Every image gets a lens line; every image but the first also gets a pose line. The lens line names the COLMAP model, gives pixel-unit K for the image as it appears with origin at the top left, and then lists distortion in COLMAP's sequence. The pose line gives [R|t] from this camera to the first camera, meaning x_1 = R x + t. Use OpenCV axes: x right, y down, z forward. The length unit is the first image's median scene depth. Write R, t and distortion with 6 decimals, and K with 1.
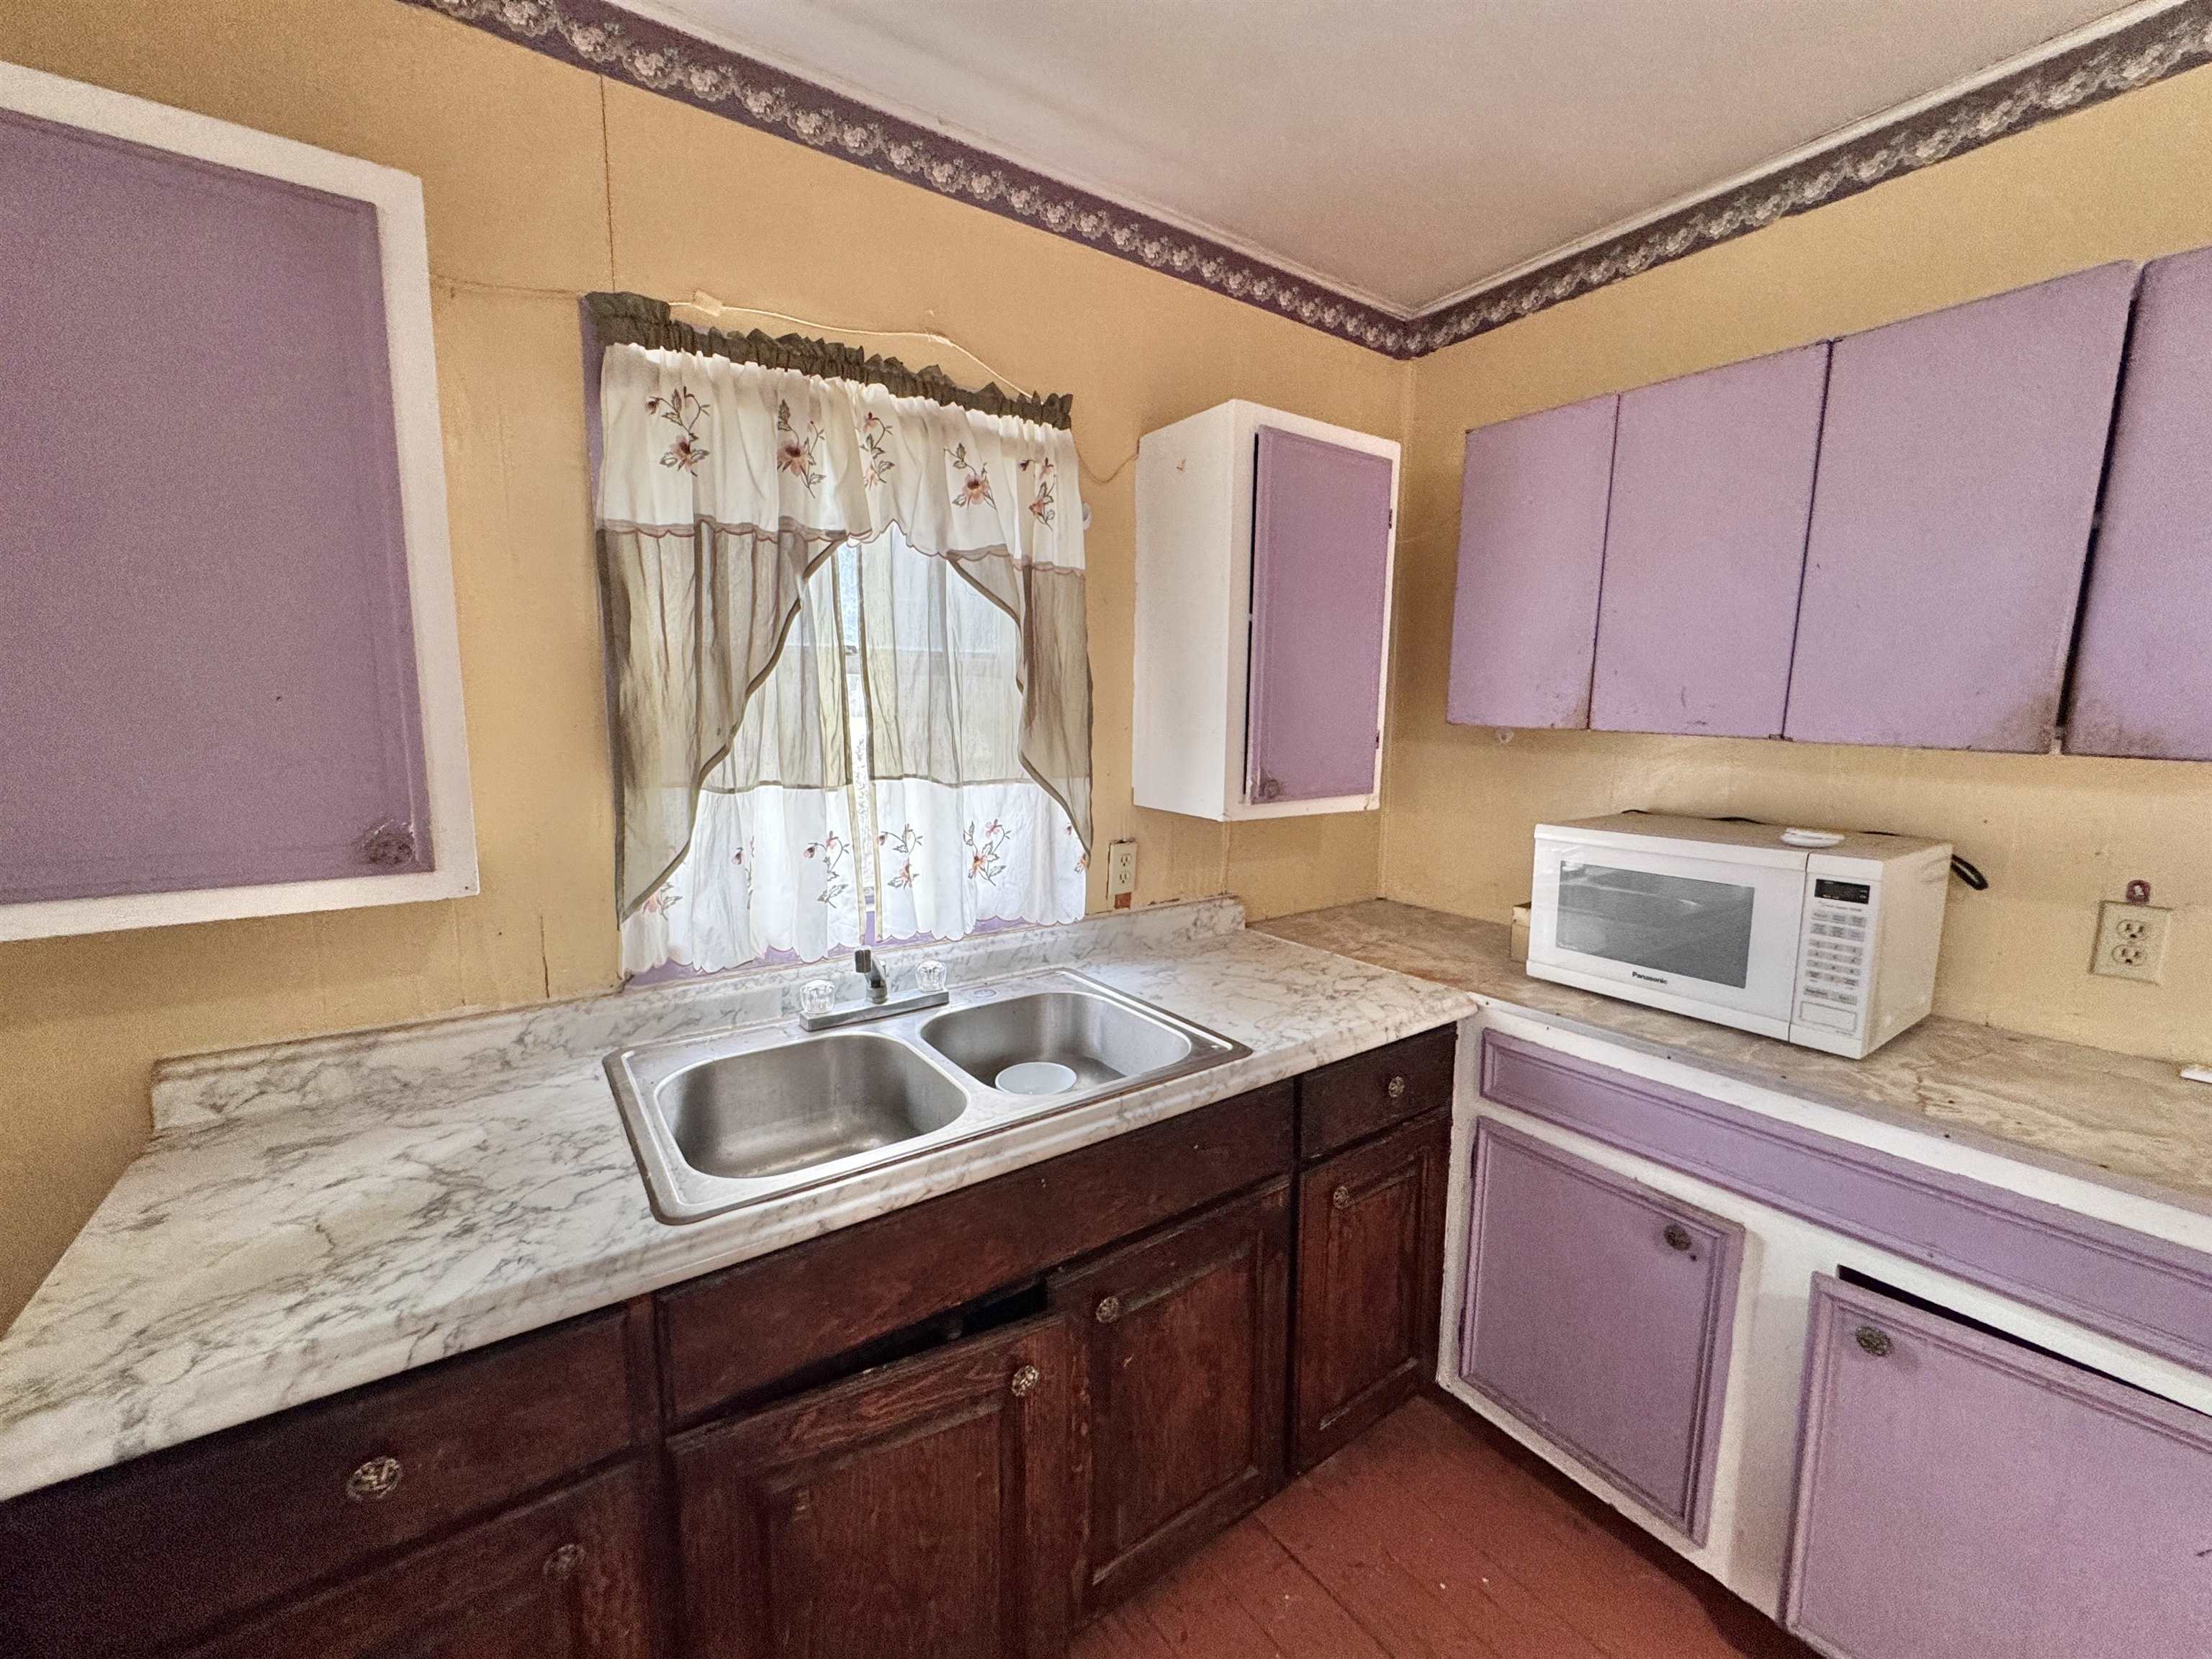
lens RADIAL K [[888.4, 0, 1103.0], [0, 888.4, 825.2], [0, 0, 1]] dist [-0.003829, 0.000506]
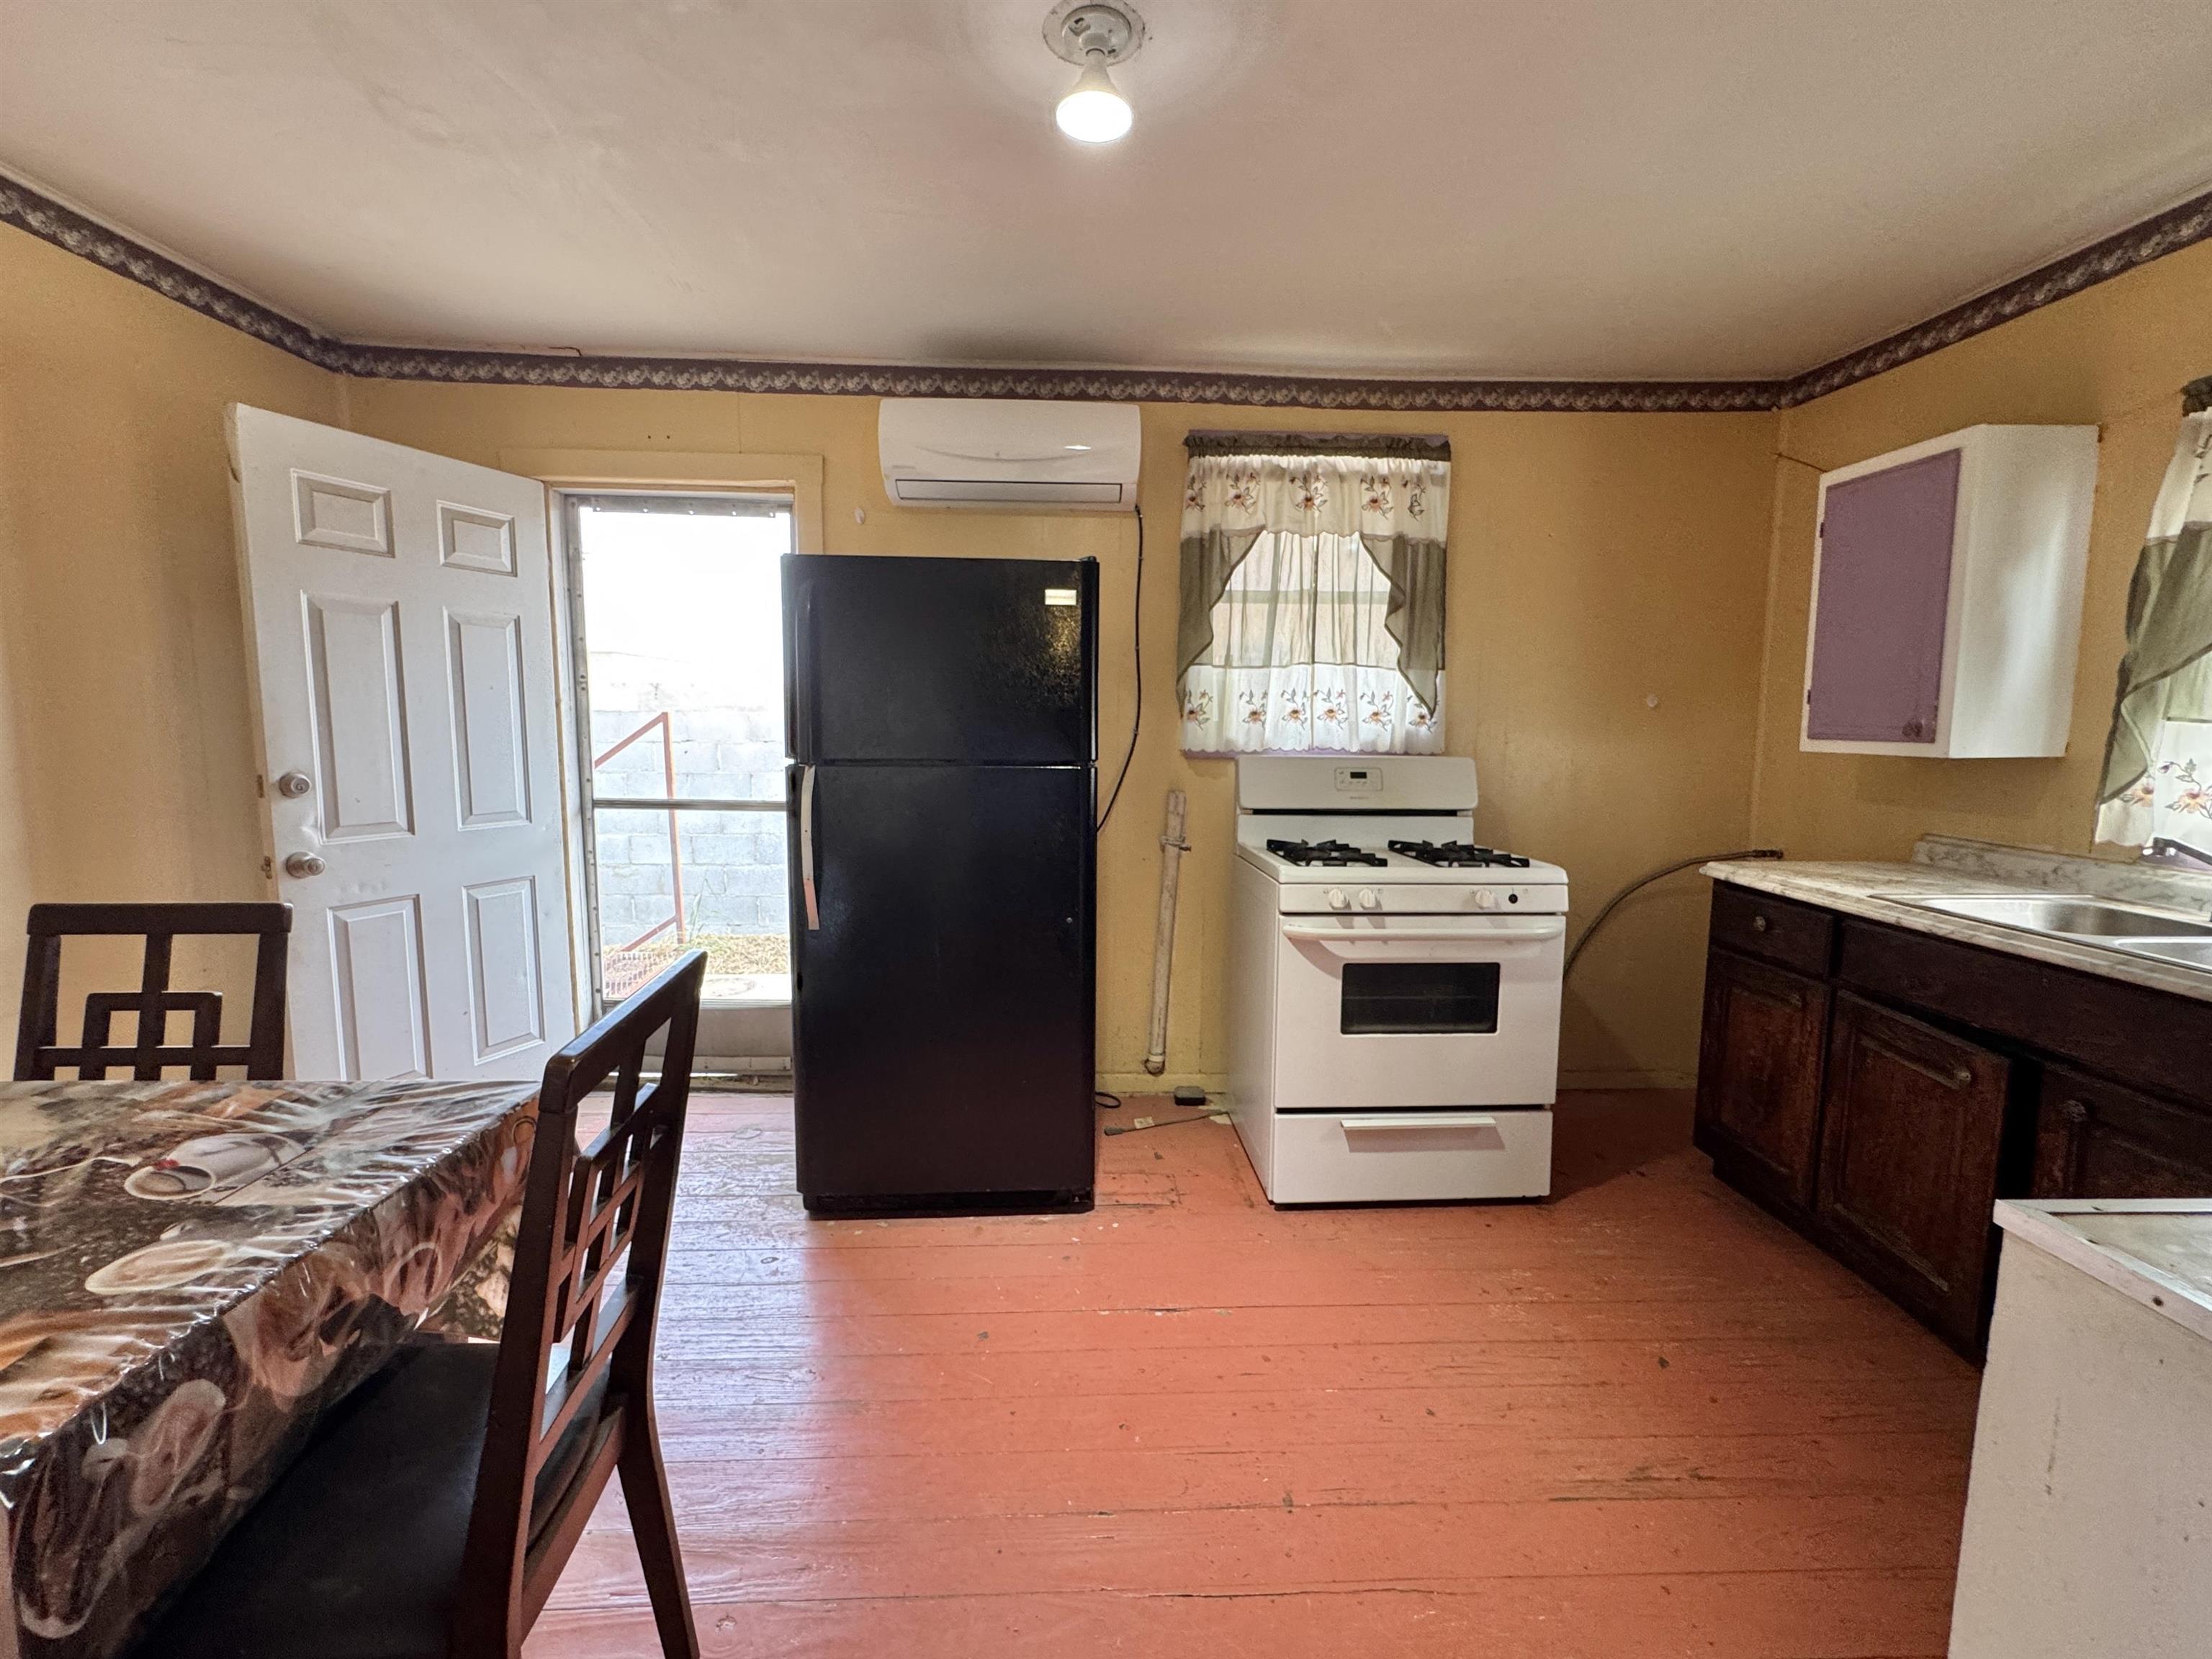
lens RADIAL K [[942.8, 0, 1105.6], [0, 942.8, 826.3], [0, 0, 1]] dist [-0.006037, 0.001095]
pose [[-0.538886, 0.085893, -0.837988, 1.525008], [-0.121604, 0.976436, 0.178284, 0.058681], [0.833555, 0.197978, -0.515743, 0.366584]]
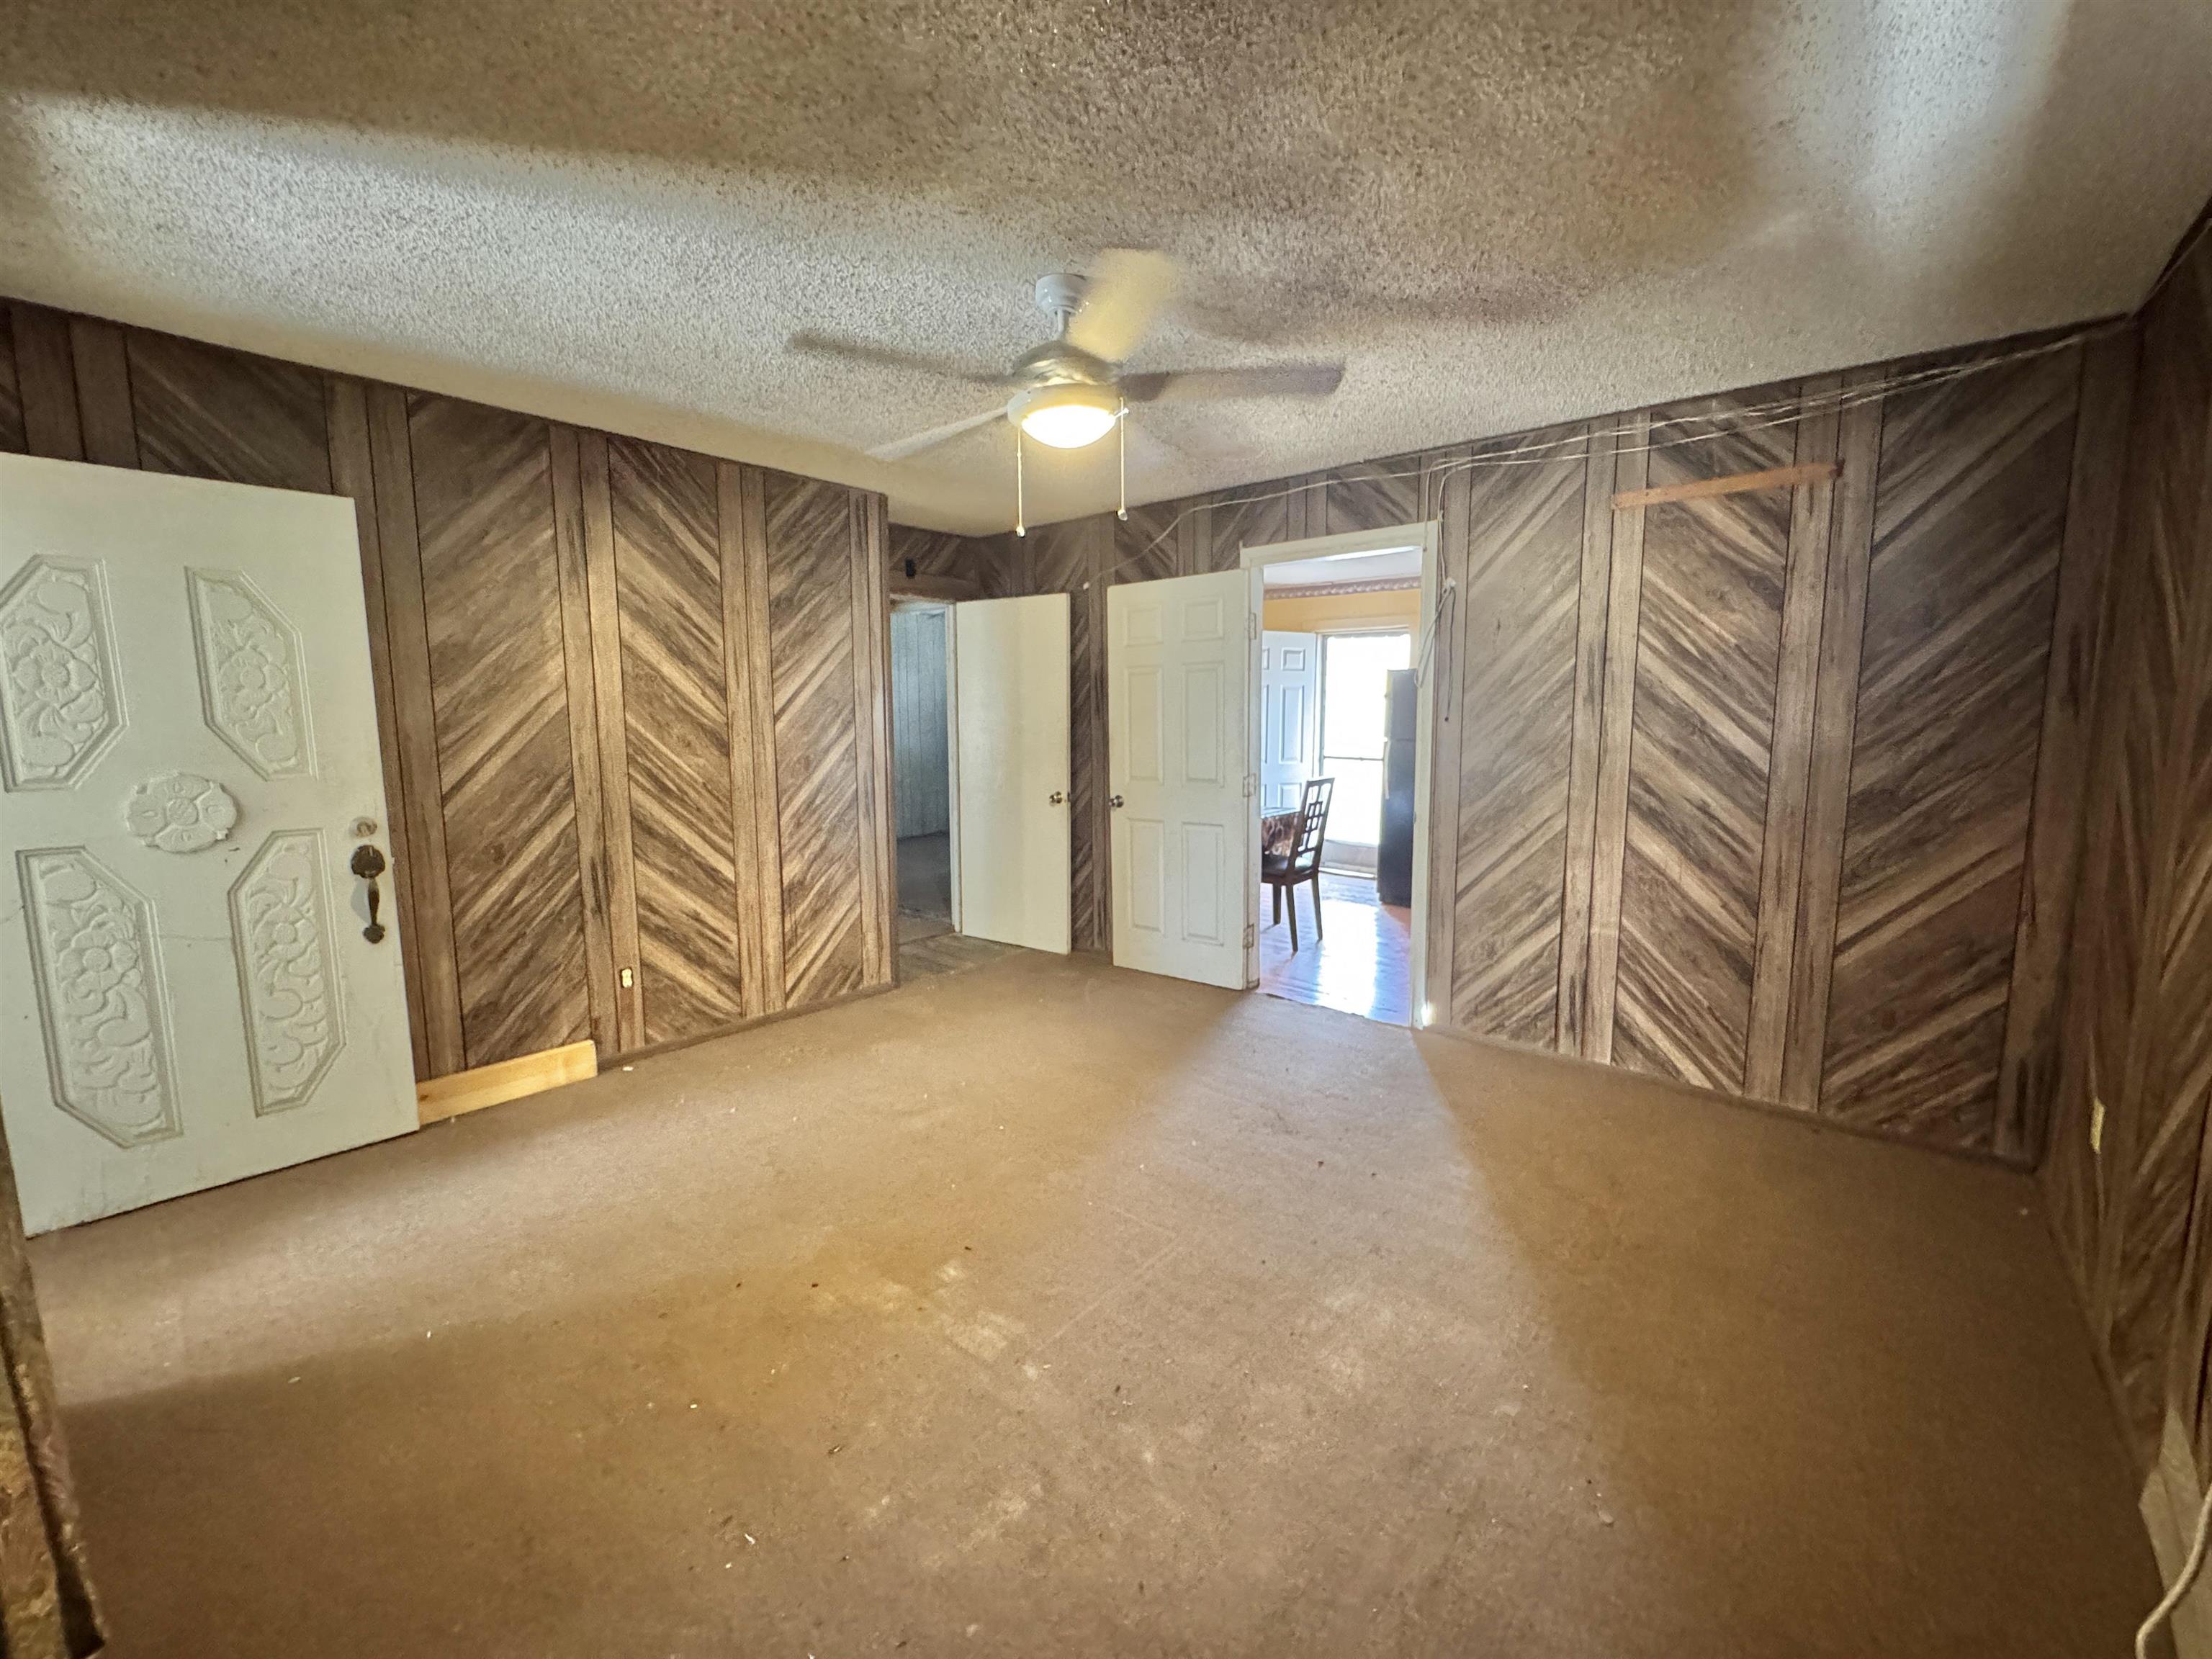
lens RADIAL K [[888.4, 0, 1090.1], [0, 888.4, 834.0], [0, 0, 1]] dist [-0.003829, 0.000506]
pose [[-0.973533, 0.029159, -0.226678, 2.837591], [-0.032437, 0.964159, 0.263335, -0.337689], [0.226232, 0.263718, -0.937695, 2.891101]]
